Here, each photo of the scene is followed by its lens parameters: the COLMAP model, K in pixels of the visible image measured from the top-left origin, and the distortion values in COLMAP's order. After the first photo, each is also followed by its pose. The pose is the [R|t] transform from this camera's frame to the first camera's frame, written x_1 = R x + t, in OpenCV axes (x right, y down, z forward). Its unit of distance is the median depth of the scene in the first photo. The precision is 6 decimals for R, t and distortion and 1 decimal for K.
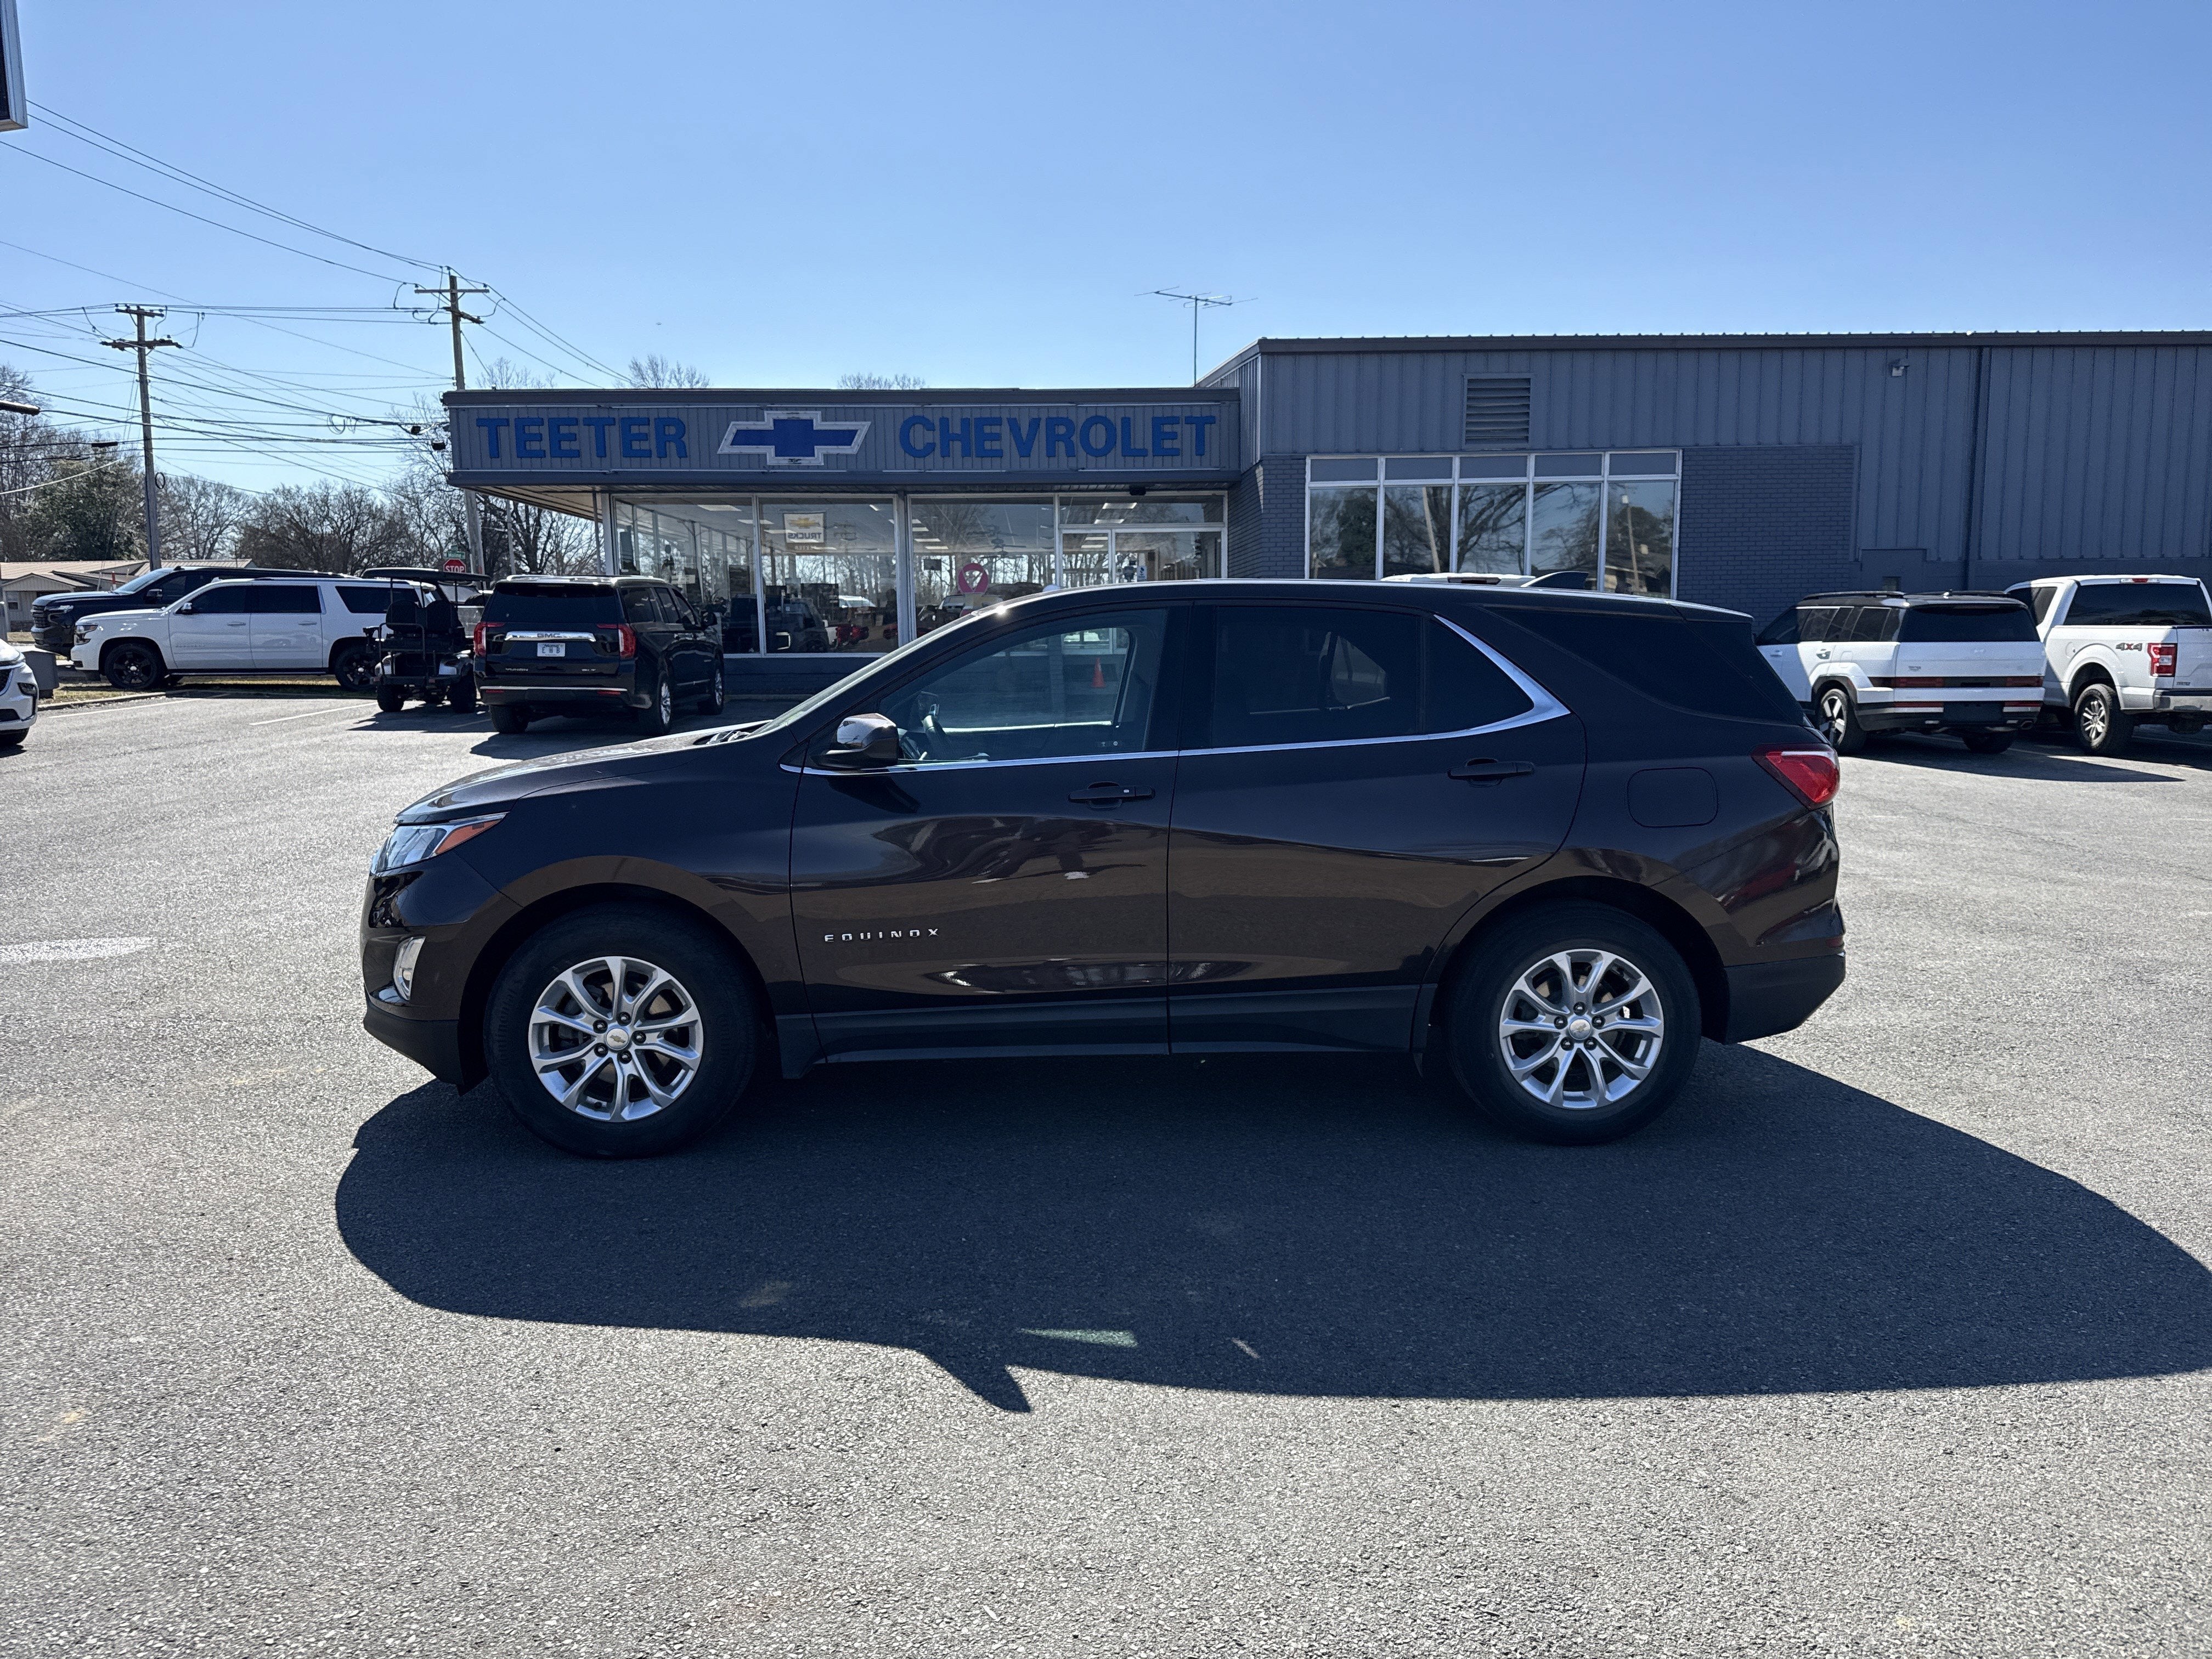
lens RADIAL K [[1579.6, 0, 1110.5], [0, 1579.6, 884.3], [0, 0, 1]] dist [0.048037, -0.050546]
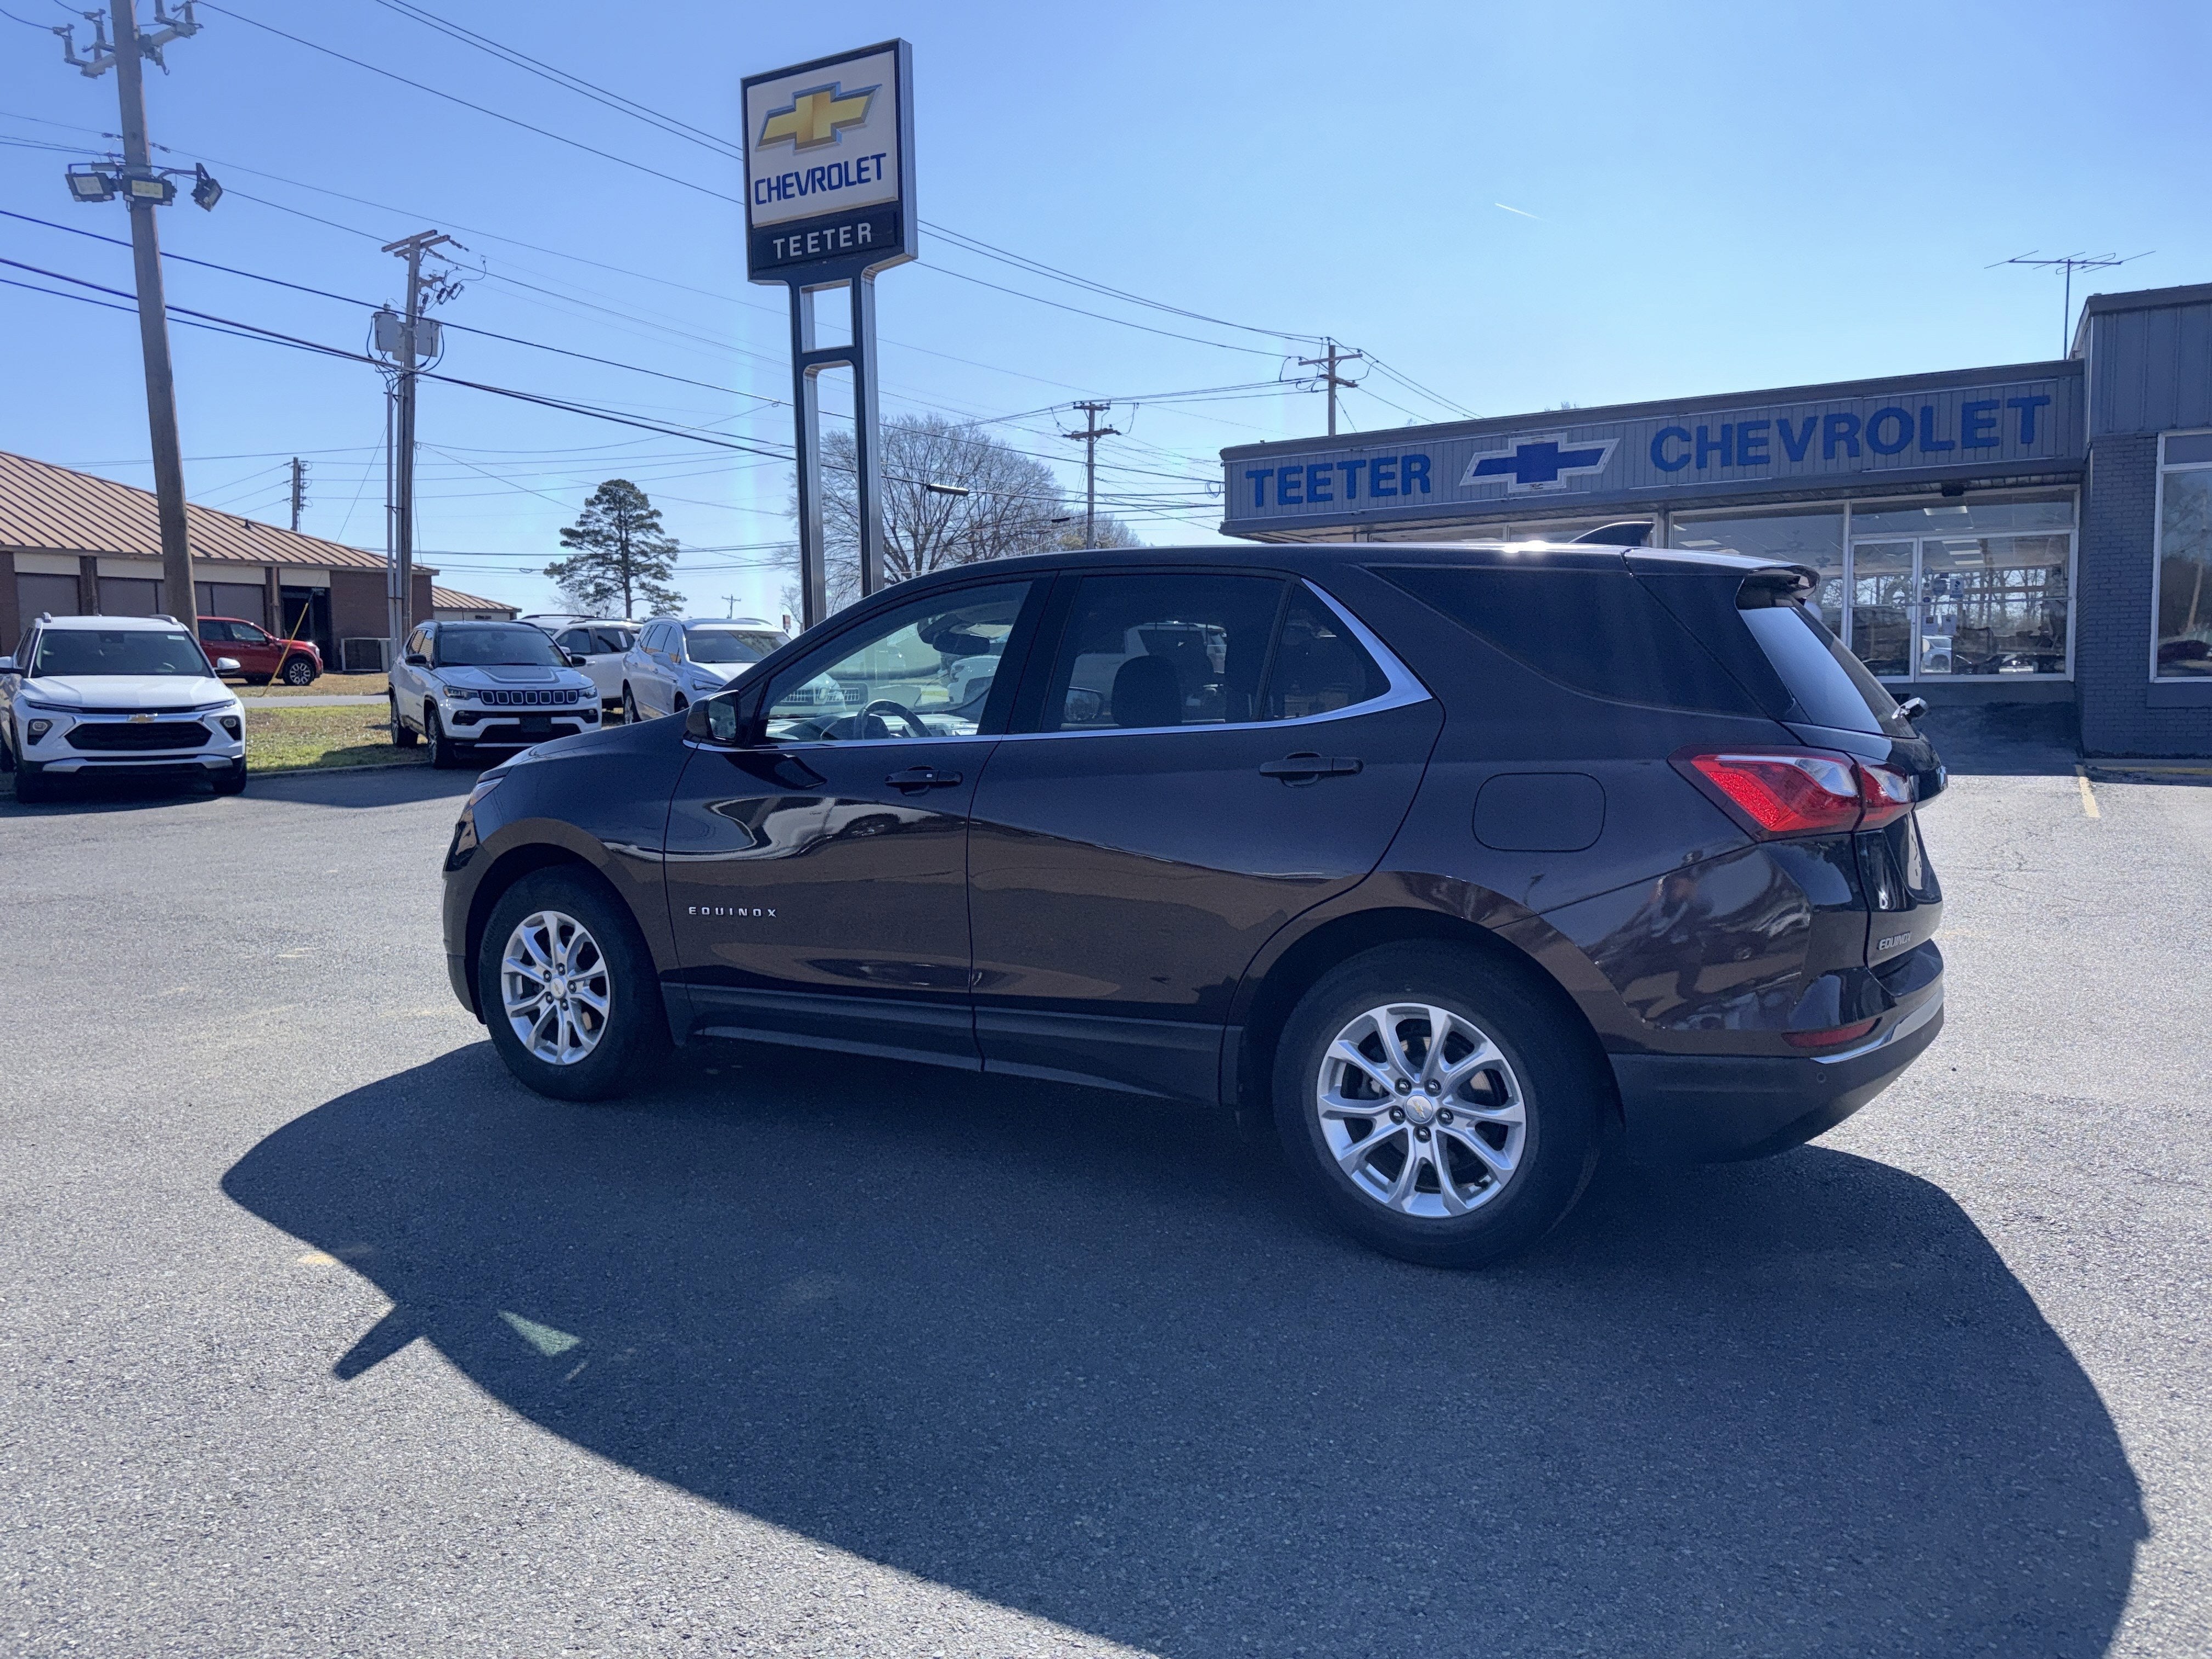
lens RADIAL K [[1579.6, 0, 1106.6], [0, 1579.6, 850.5], [0, 0, 1]] dist [0.048037, -0.050546]
pose [[0.842073, 0.055704, -0.536480, 0.123459], [-0.080636, 0.996476, -0.023102, -0.000501], [0.533303, 0.062713, 0.843597, 0.057356]]
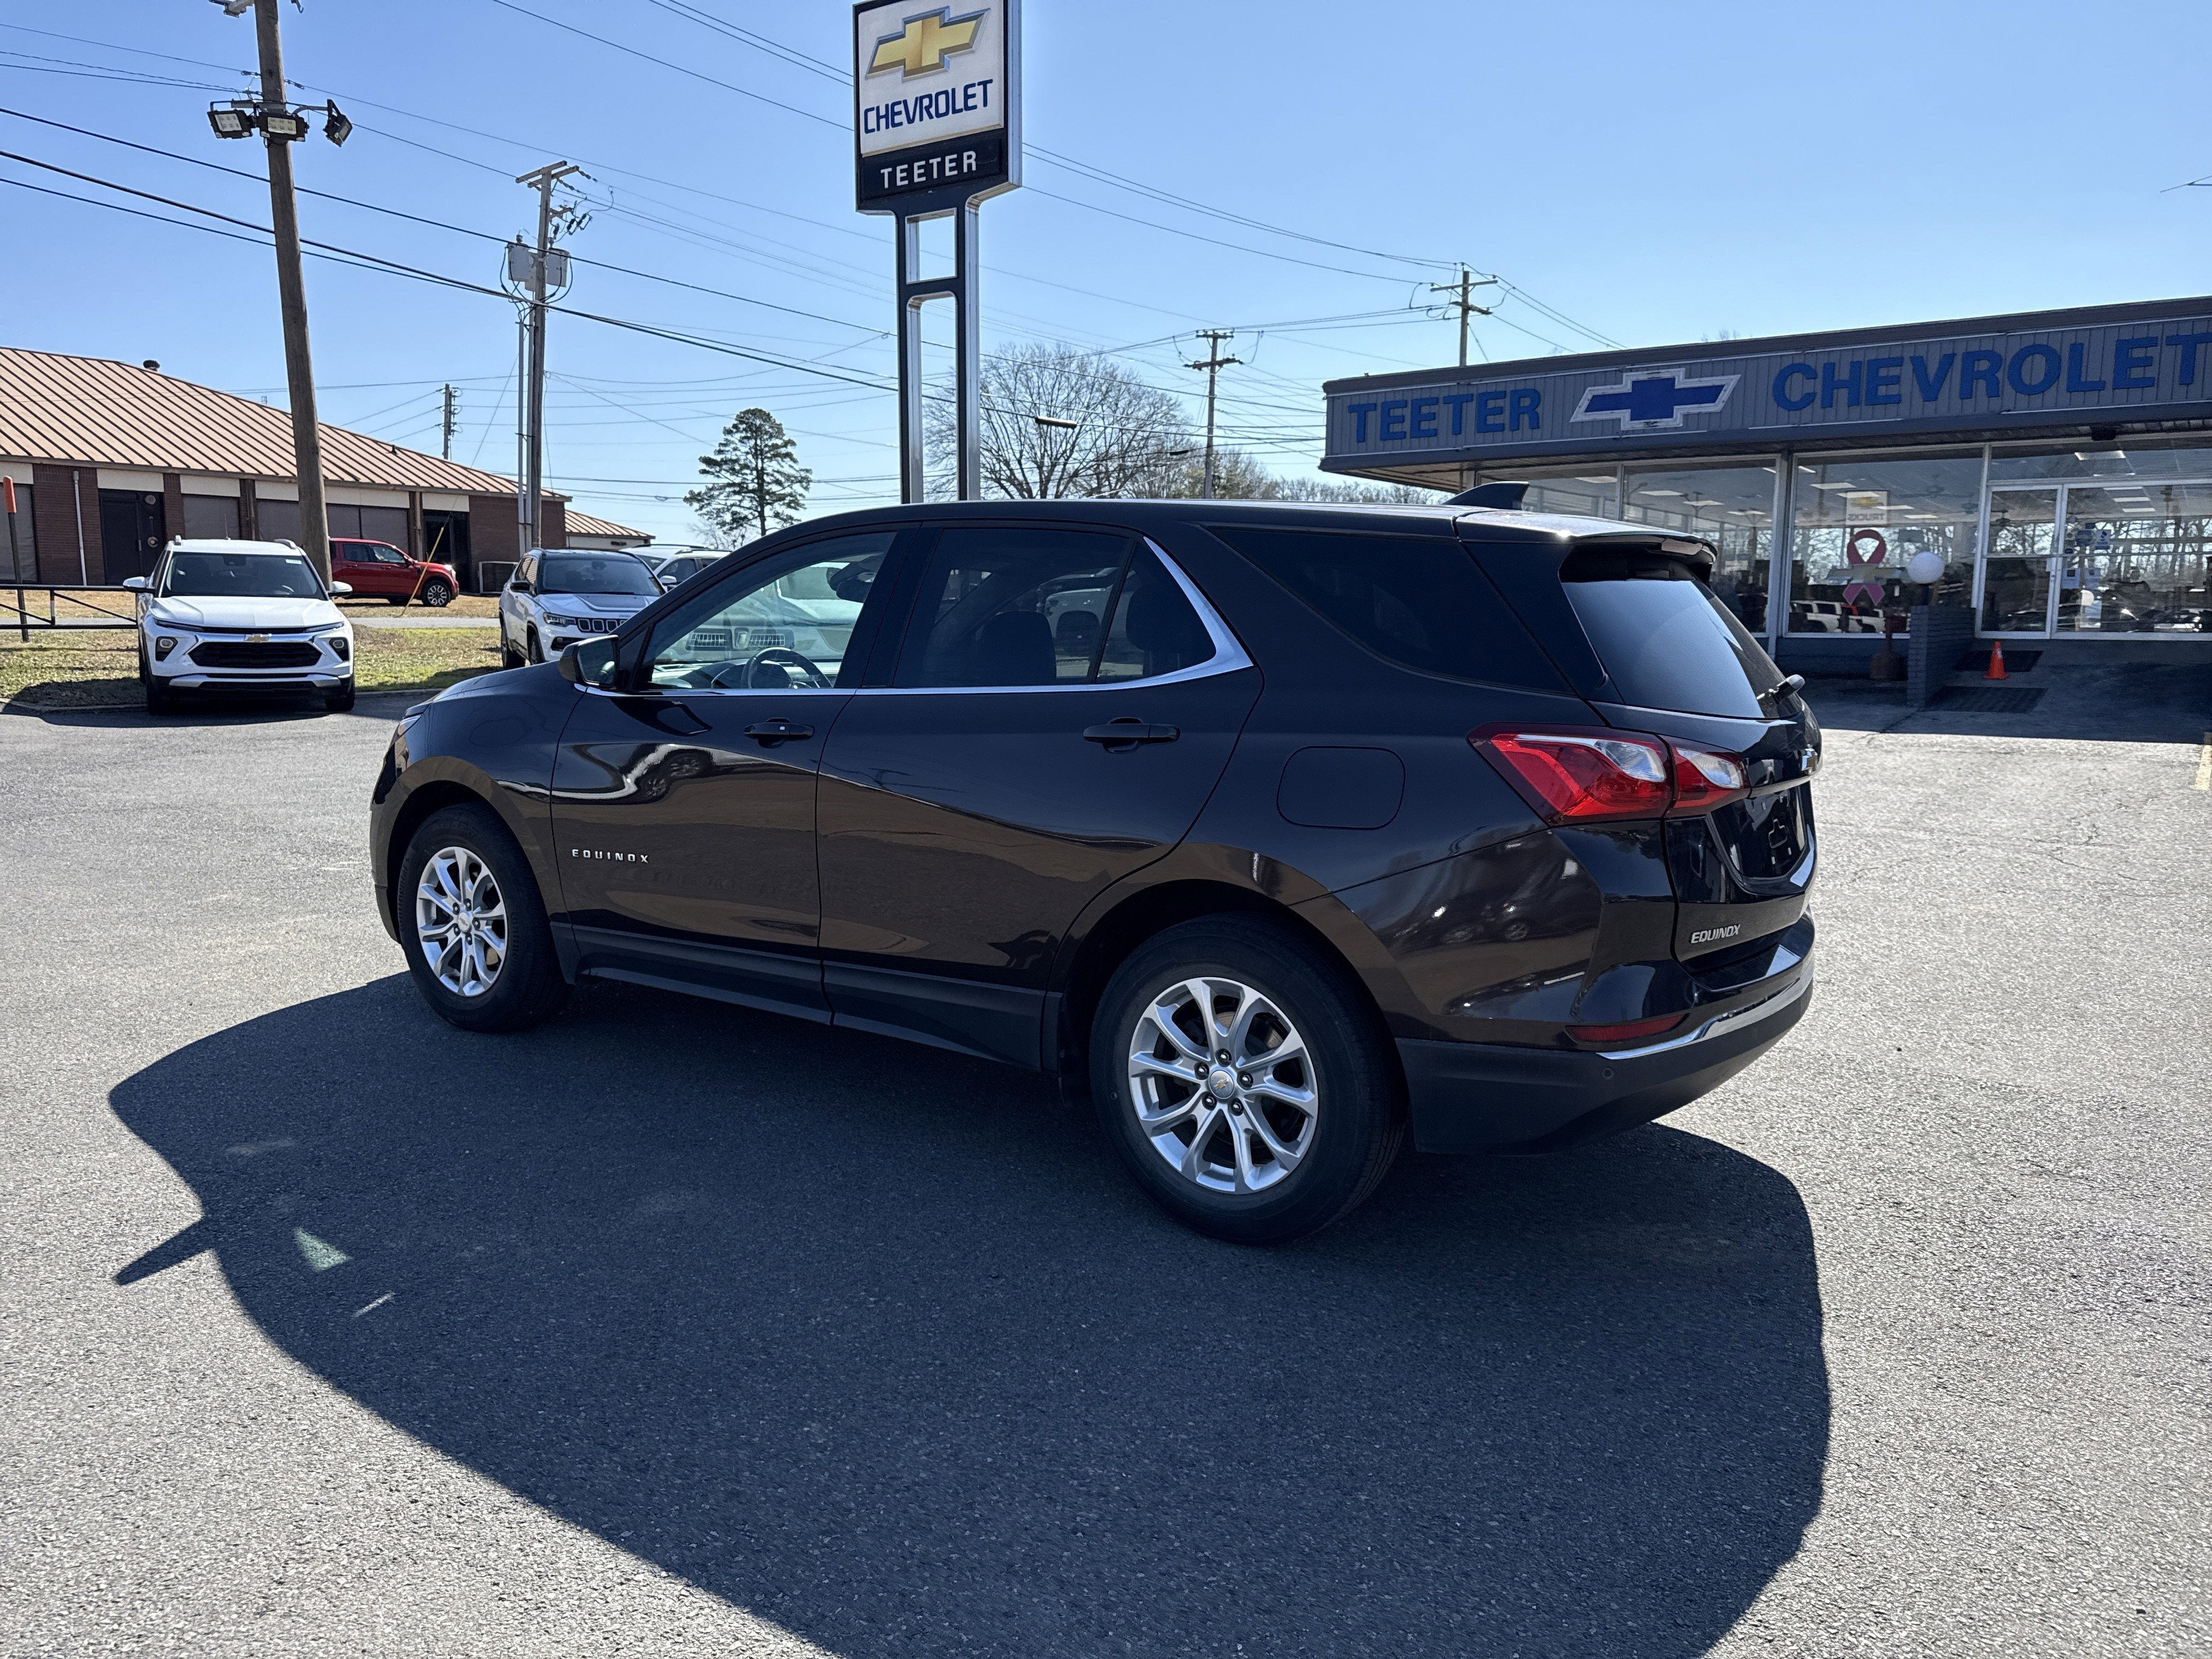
lens RADIAL K [[1579.6, 0, 1075.5], [0, 1579.6, 844.3], [0, 0, 1]] dist [0.048037, -0.050546]
pose [[0.781875, 0.103821, -0.614730, 0.149843], [-0.113070, 0.993298, 0.023943, -0.006986], [0.613096, 0.050787, 0.788374, 0.078227]]
